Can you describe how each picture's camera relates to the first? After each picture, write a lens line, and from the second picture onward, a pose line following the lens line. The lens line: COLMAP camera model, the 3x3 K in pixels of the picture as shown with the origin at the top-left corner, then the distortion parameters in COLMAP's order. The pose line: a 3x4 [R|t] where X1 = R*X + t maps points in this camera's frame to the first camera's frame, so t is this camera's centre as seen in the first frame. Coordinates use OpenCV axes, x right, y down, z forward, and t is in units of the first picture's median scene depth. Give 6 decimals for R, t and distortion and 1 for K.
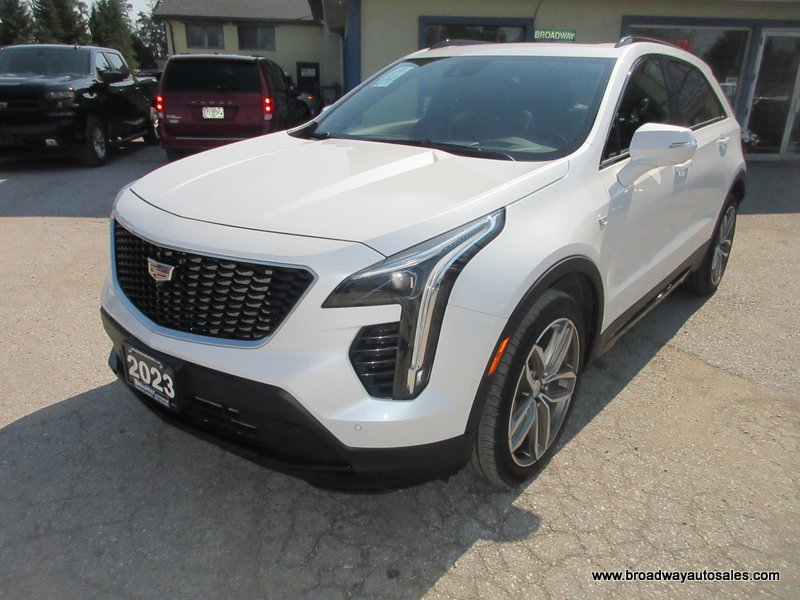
lens RADIAL K [[604.5, 0, 398.9], [0, 604.5, 301.9], [0, 0, 1]] dist [0.010049, -0.006632]
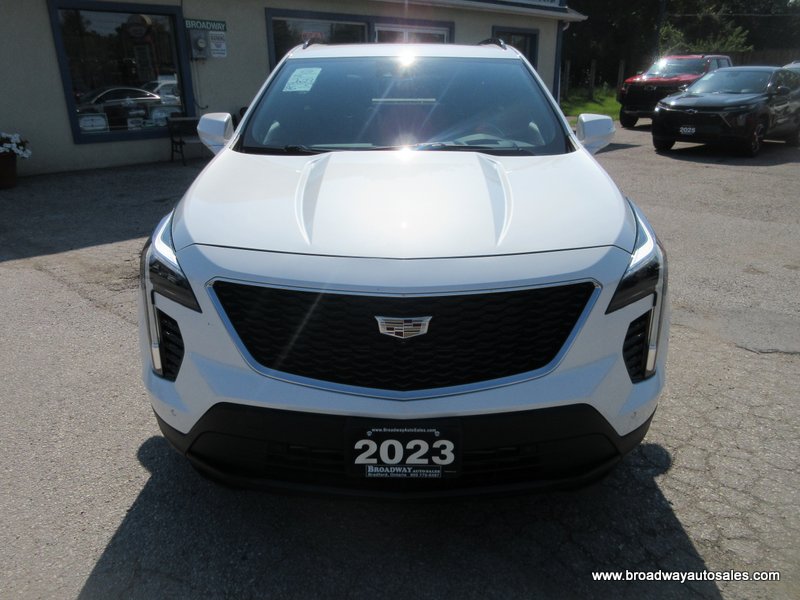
lens RADIAL K [[604.5, 0, 395.5], [0, 604.5, 296.4], [0, 0, 1]] dist [0.010049, -0.006632]
pose [[0.785796, -0.234028, 0.572499, -0.656773], [0.227544, 0.970117, 0.084247, -0.124374], [-0.575107, 0.064068, 0.815565, 0.239861]]
